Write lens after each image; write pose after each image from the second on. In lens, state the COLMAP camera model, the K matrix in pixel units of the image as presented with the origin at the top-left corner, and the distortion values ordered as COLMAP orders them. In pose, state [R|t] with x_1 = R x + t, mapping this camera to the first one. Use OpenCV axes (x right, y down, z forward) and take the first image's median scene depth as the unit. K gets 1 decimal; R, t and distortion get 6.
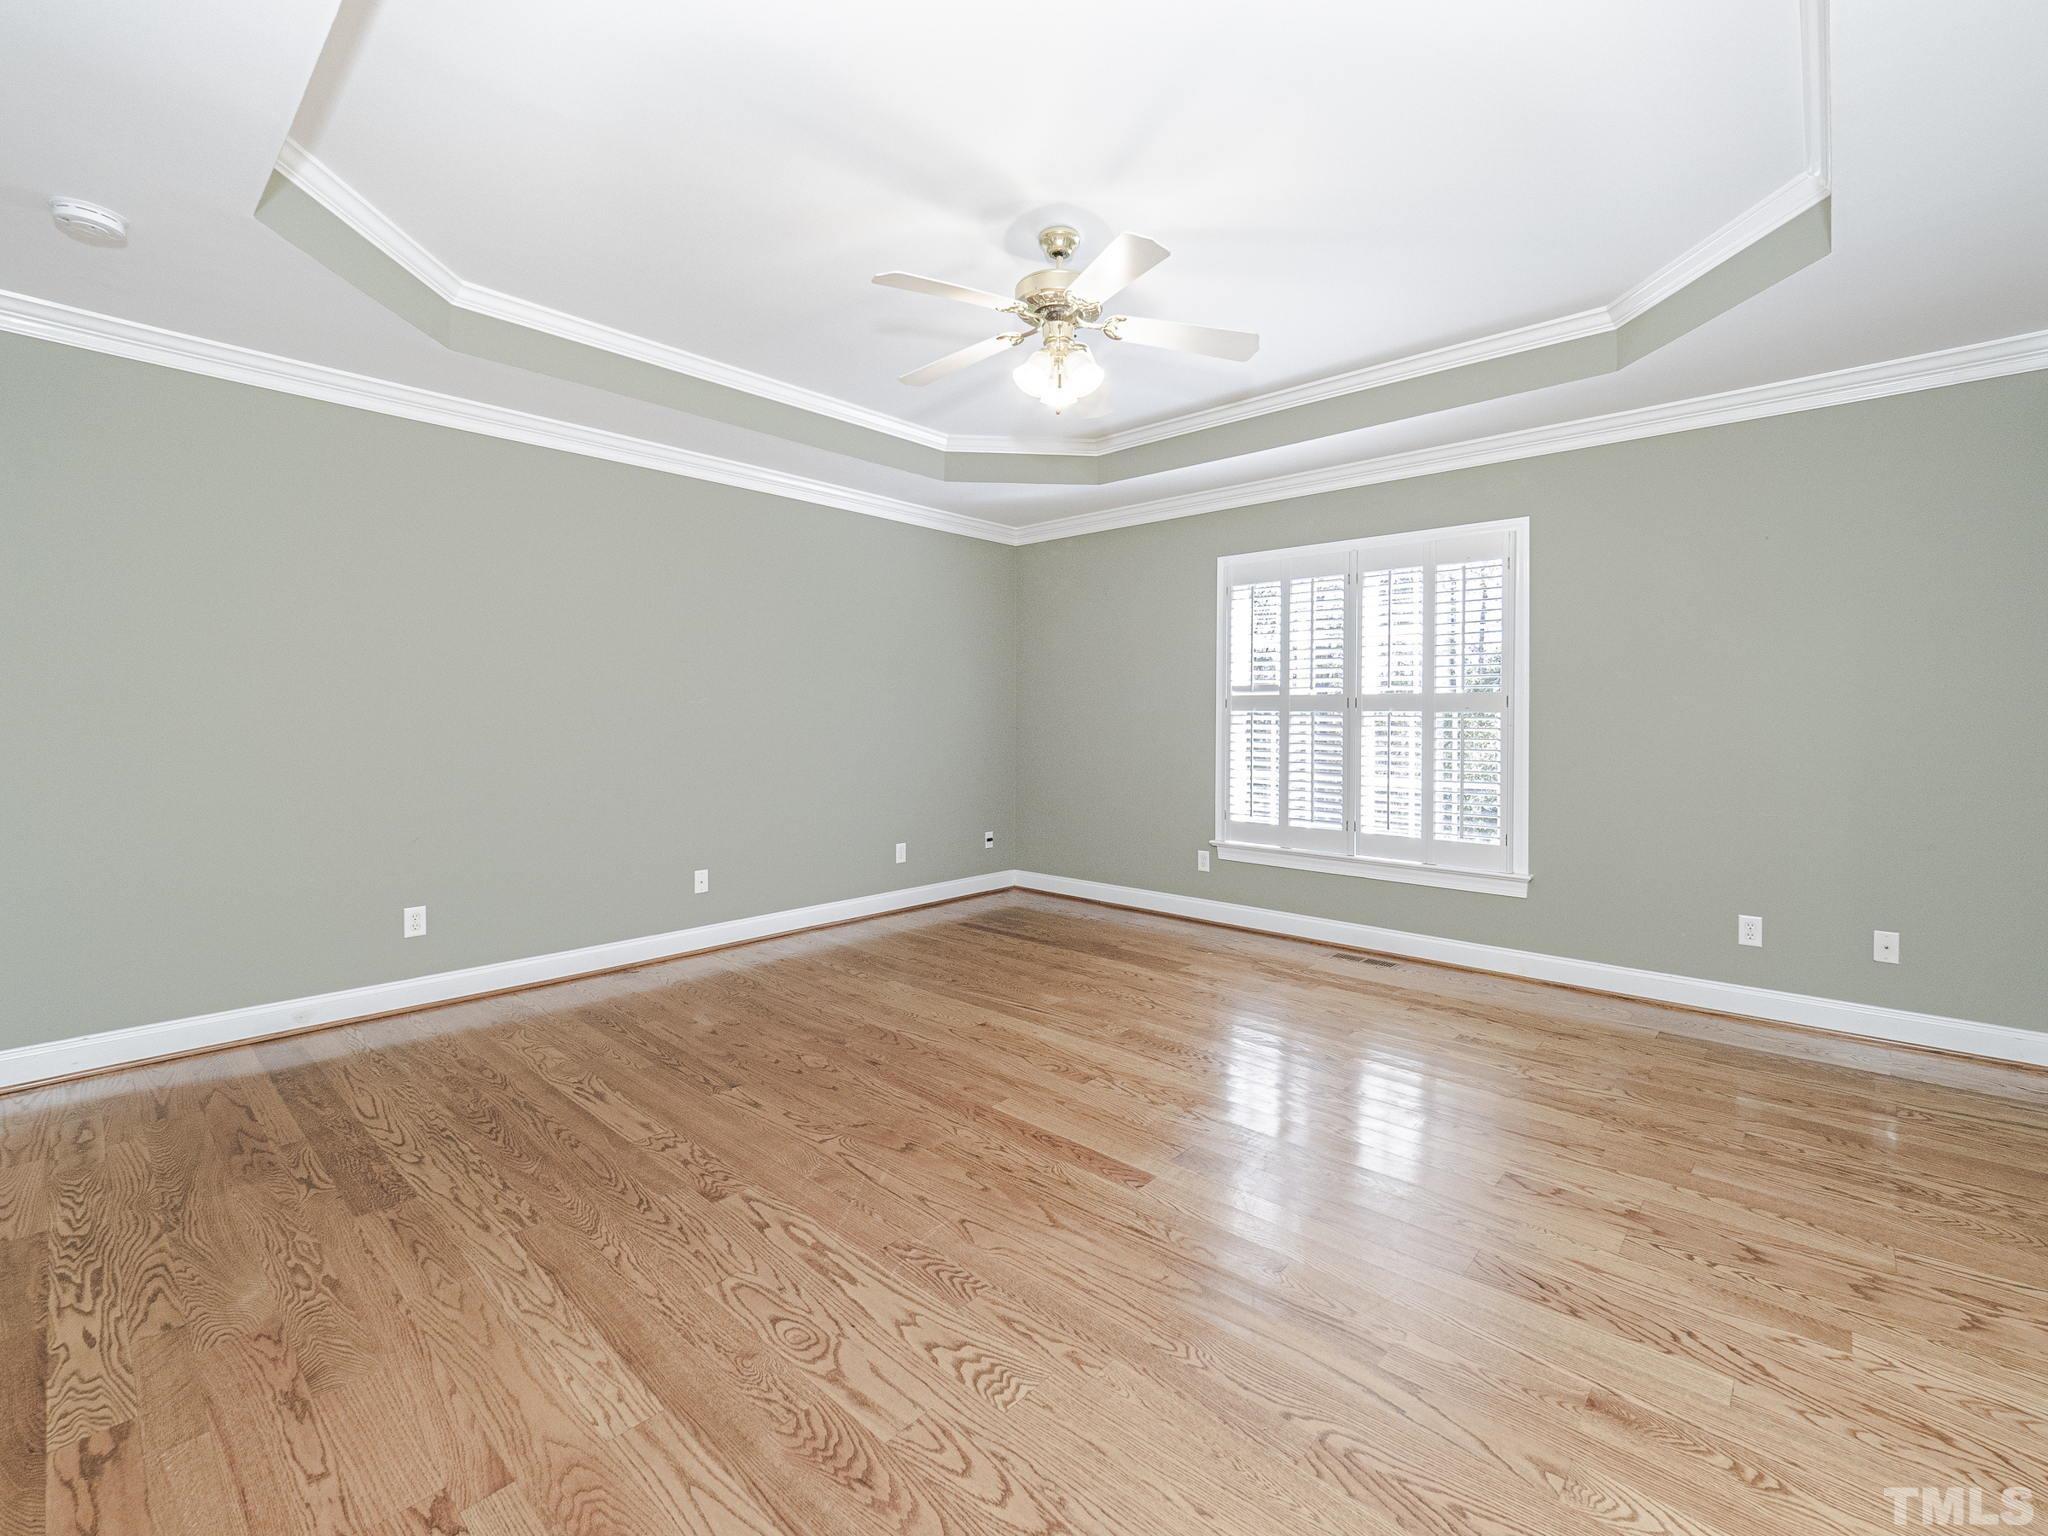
lens RADIAL K [[903.8, 0, 1020.7], [0, 903.8, 717.9], [0, 0, 1]] dist [-0.004615, -0.001023]
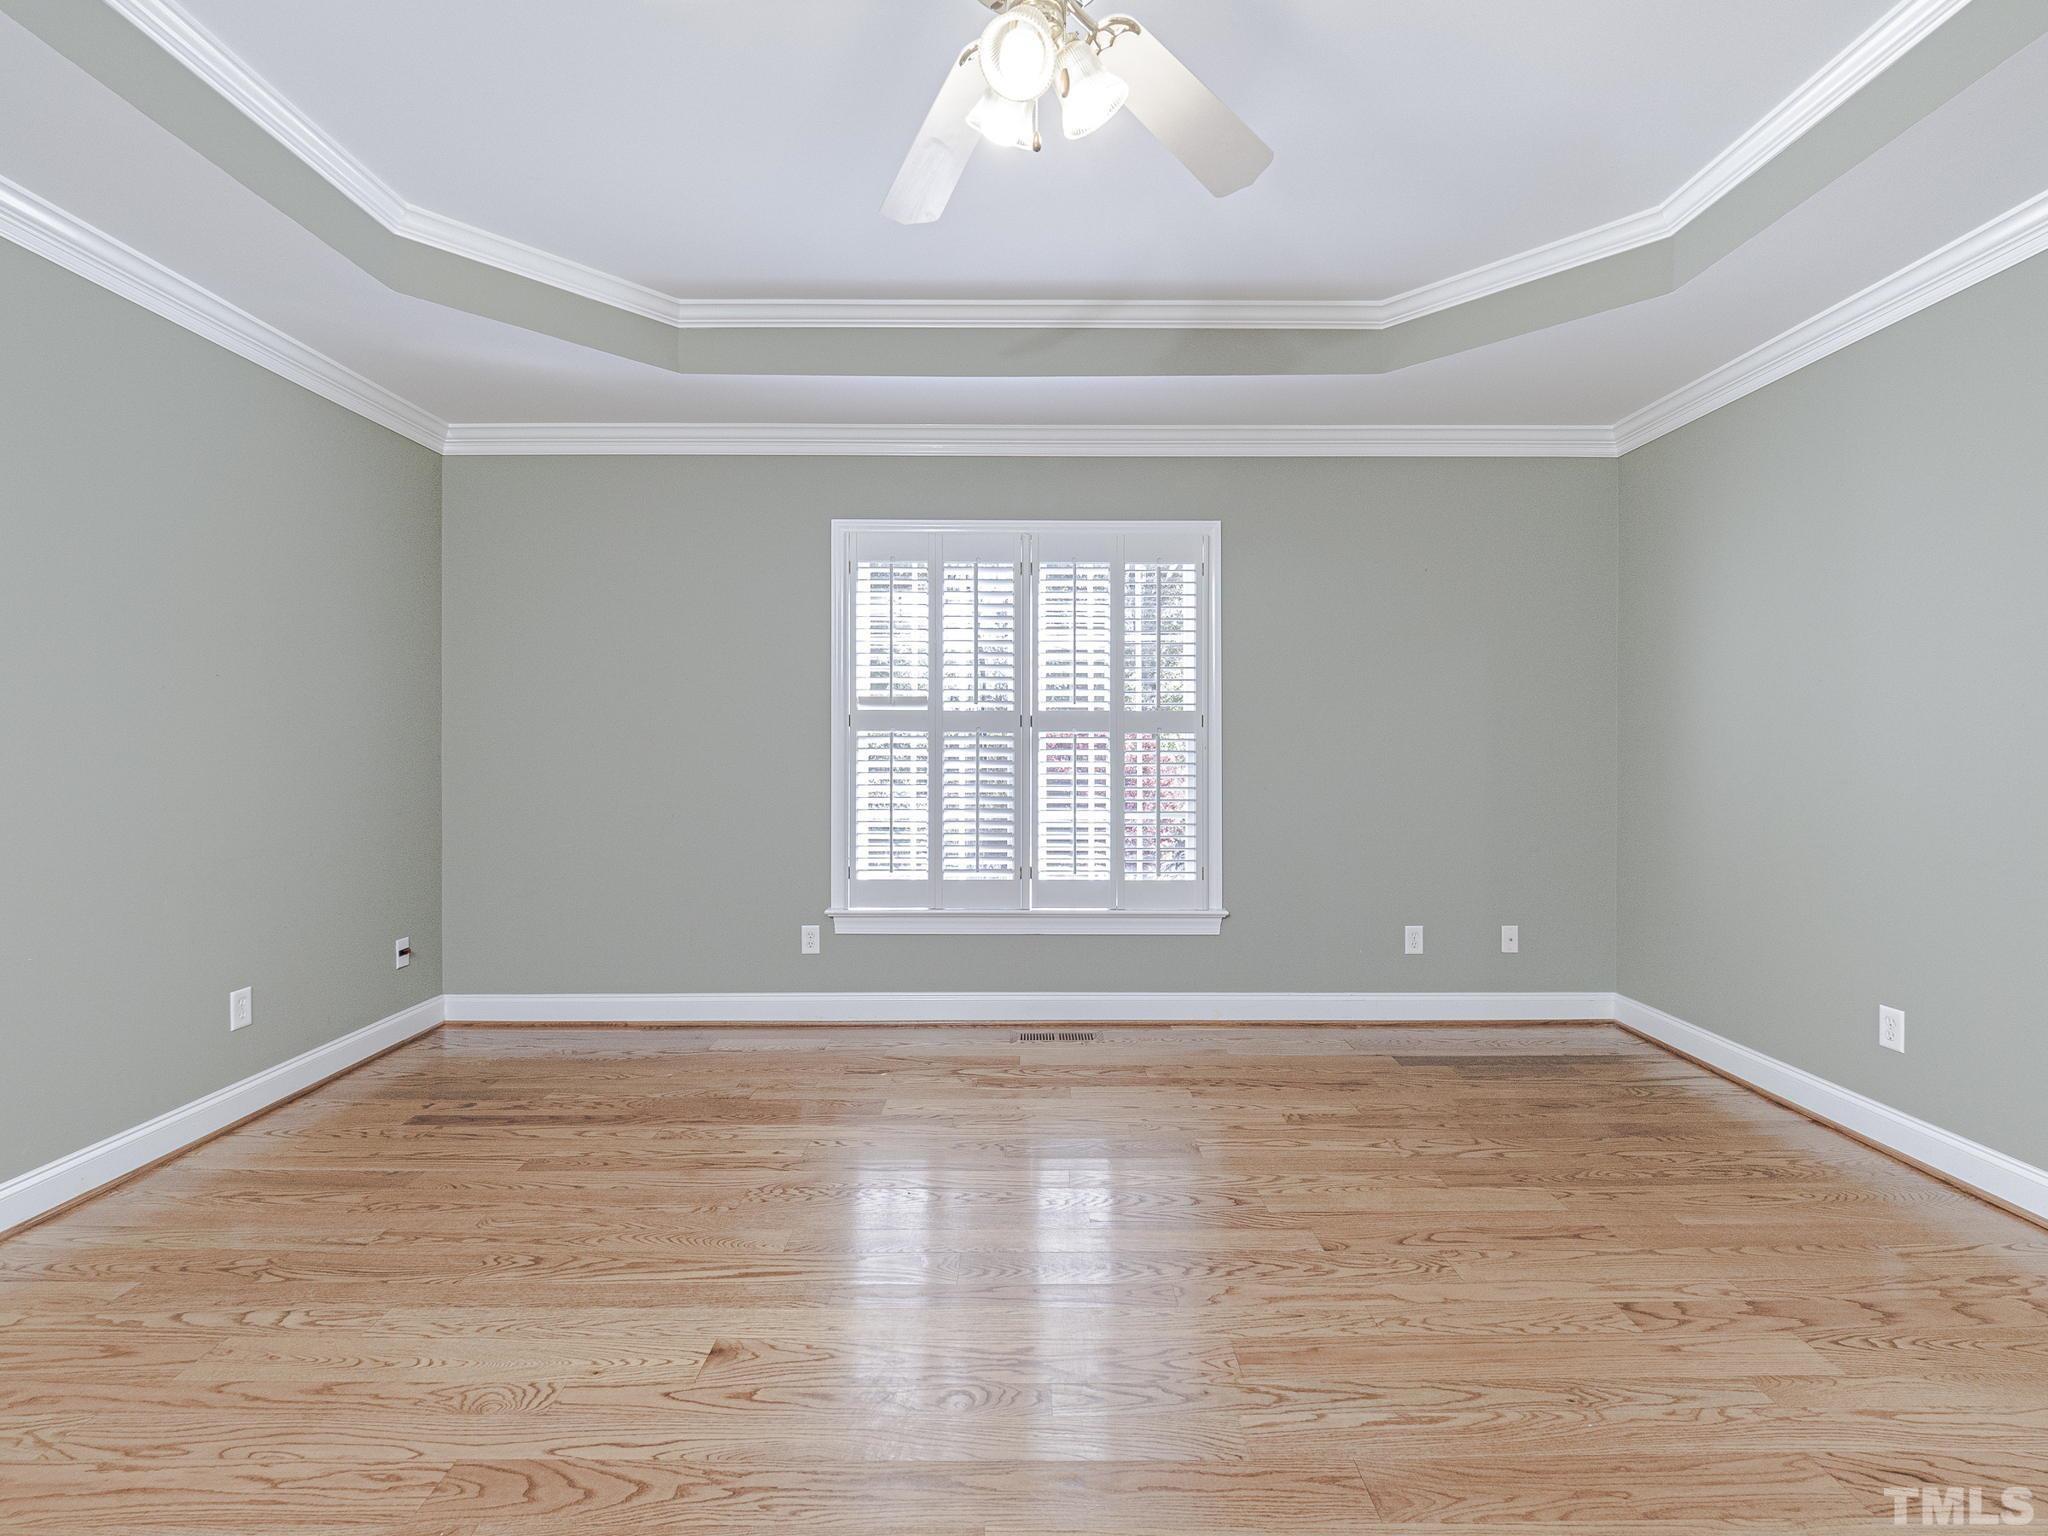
lens RADIAL K [[941.6, 0, 1026.5], [0, 941.6, 741.8], [0, 0, 1]] dist [-0.003179, -0.000741]
pose [[0.726146, -0.003969, 0.687529, -0.212473], [0.002446, 0.999992, 0.003190, -0.001135], [-0.687536, -0.000635, 0.726150, 0.381669]]
